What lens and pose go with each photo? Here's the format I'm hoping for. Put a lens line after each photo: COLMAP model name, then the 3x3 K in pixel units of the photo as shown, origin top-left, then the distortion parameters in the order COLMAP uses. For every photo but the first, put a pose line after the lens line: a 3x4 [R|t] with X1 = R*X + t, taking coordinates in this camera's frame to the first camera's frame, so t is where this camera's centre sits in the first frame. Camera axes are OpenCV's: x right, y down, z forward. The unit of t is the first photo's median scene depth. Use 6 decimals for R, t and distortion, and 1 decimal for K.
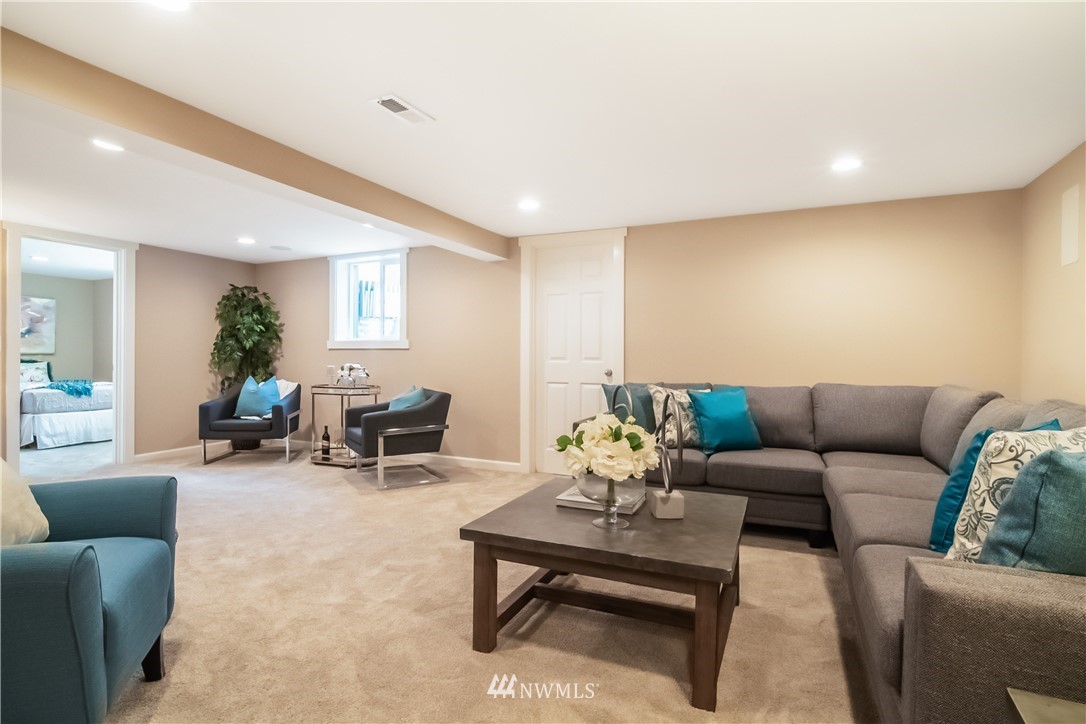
lens RADIAL K [[548.8, 0, 531.0], [0, 548.8, 358.6], [0, 0, 1]] dist [-0.001662, -0.000242]
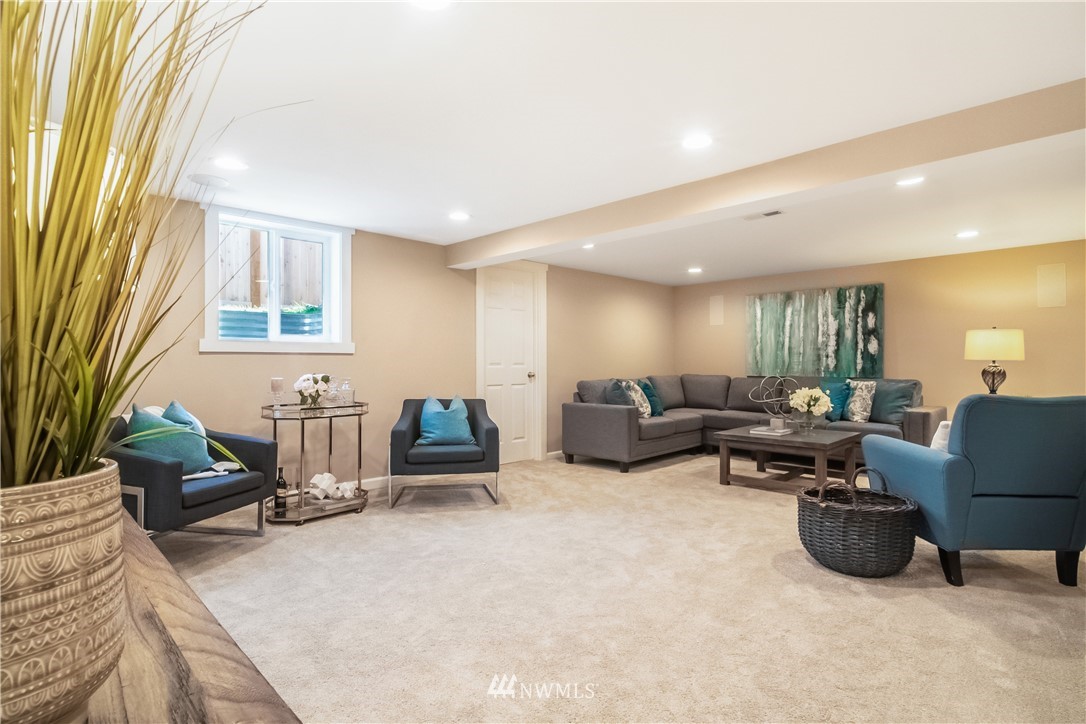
lens RADIAL K [[548.8, 0, 531.0], [0, 548.8, 358.6], [0, 0, 1]] dist [-0.001662, -0.000242]
pose [[0.380185, -0.005496, 0.924894, -1.285222], [-0.003491, 0.999967, 0.007377, -0.026628], [-0.924904, -0.006033, 0.380154, 0.650118]]
